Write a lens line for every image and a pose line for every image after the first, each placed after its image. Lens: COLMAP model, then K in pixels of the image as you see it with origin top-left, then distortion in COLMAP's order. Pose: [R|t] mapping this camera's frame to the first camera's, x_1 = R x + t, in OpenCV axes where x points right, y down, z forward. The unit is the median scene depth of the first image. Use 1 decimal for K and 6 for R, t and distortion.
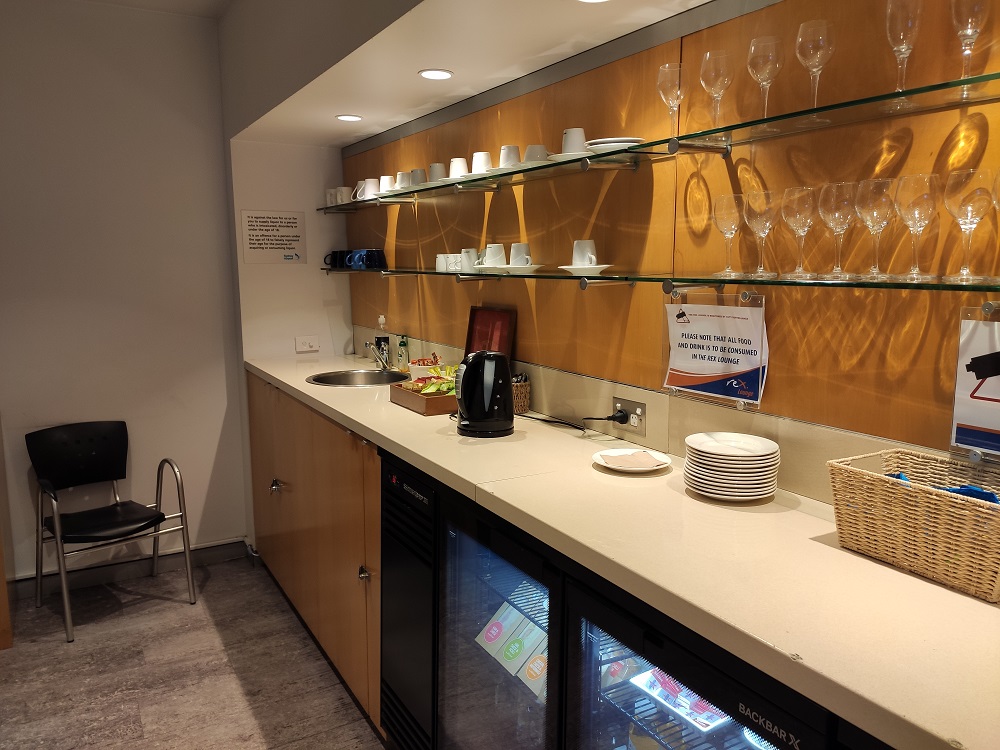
lens RADIAL K [[769.4, 0, 500.3], [0, 769.4, 377.8], [0, 0, 1]] dist [-0.006793, -0.002699]
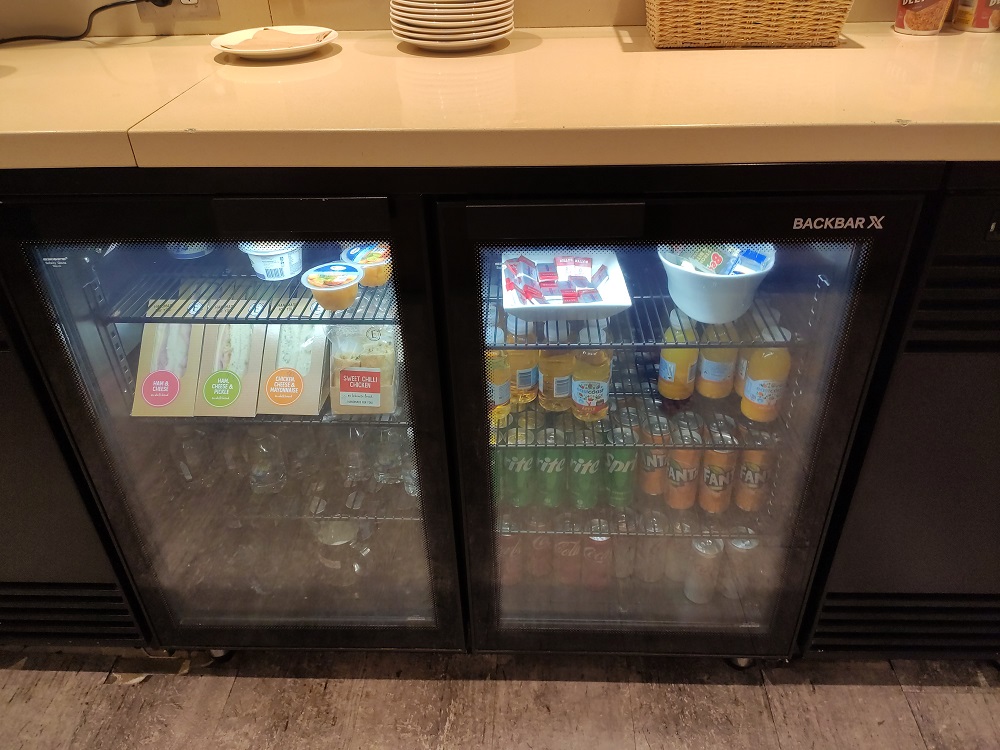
lens RADIAL K [[769.4, 0, 499.3], [0, 769.4, 375.3], [0, 0, 1]] dist [-0.006793, -0.002699]
pose [[0.526595, -0.487527, 0.696430, -0.438768], [0.154386, 0.860439, 0.485603, 0.092217], [-0.835980, -0.148198, 0.528370, 0.662573]]
